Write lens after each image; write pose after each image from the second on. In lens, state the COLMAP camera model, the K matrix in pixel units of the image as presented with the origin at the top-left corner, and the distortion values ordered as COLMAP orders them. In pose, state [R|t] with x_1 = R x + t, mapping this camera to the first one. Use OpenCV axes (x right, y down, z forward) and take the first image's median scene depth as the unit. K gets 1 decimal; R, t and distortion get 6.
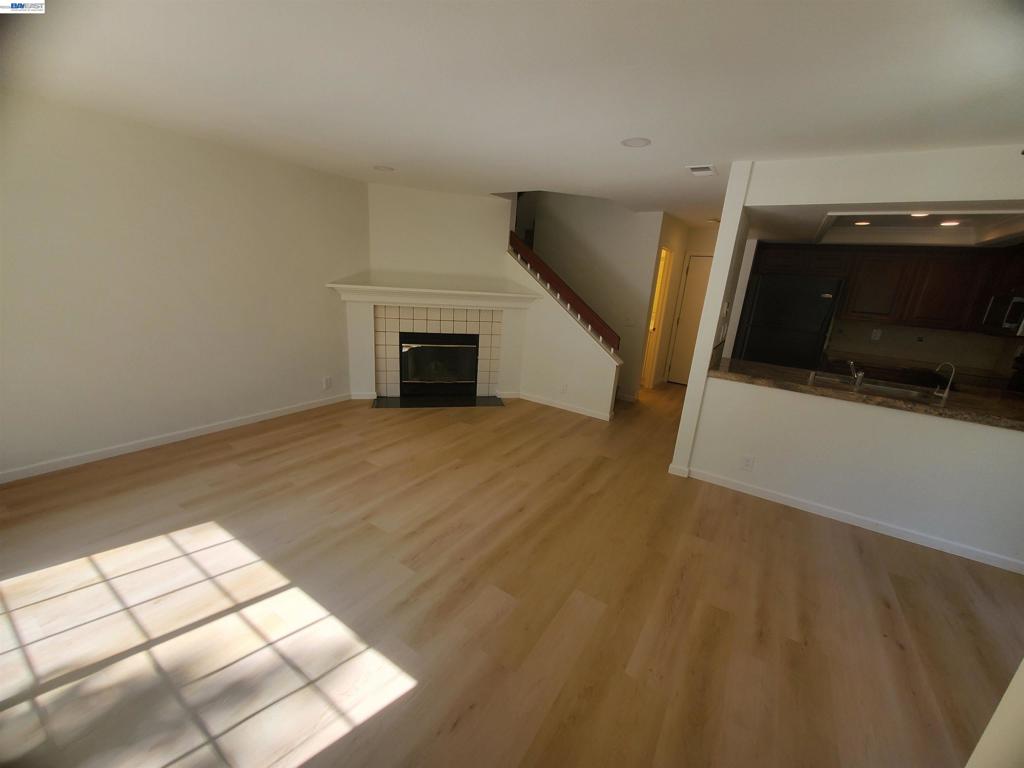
lens RADIAL K [[404.8, 0, 513.4], [0, 404.8, 388.5], [0, 0, 1]] dist [-0.001355, 0.000047]
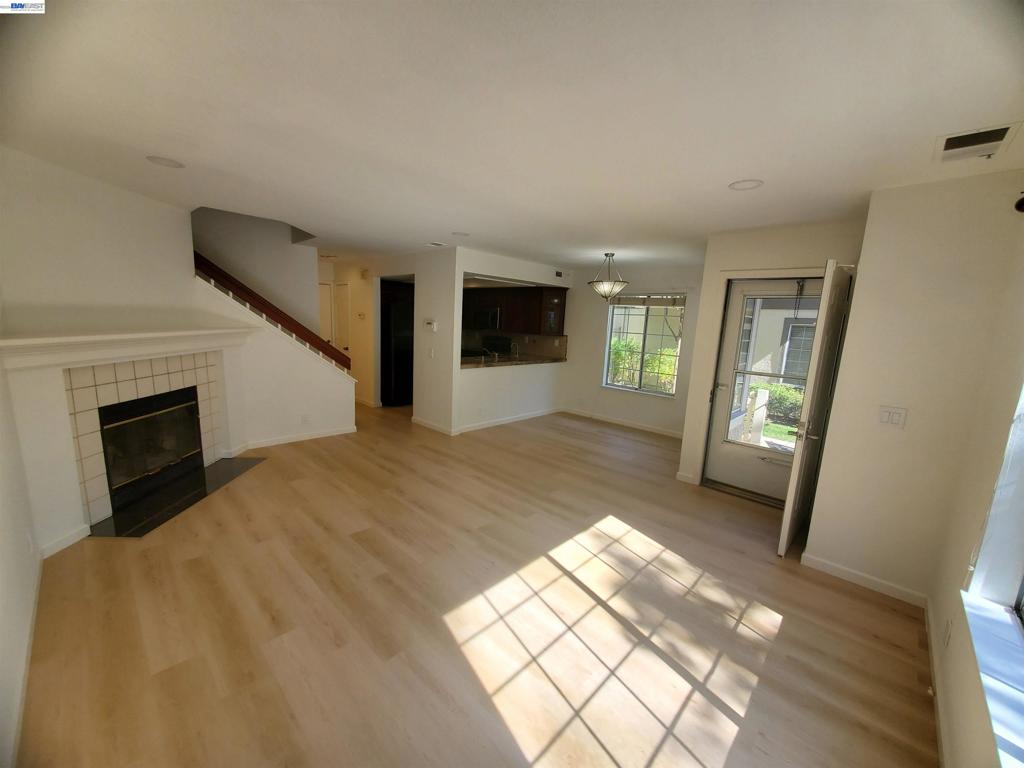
lens RADIAL K [[404.8, 0, 513.4], [0, 404.8, 388.5], [0, 0, 1]] dist [-0.001355, 0.000047]
pose [[0.190748, -0.223627, 0.955827, -0.808198], [0.230985, 0.956590, 0.177710, -0.147900], [-0.954076, 0.186884, 0.234123, 0.313749]]
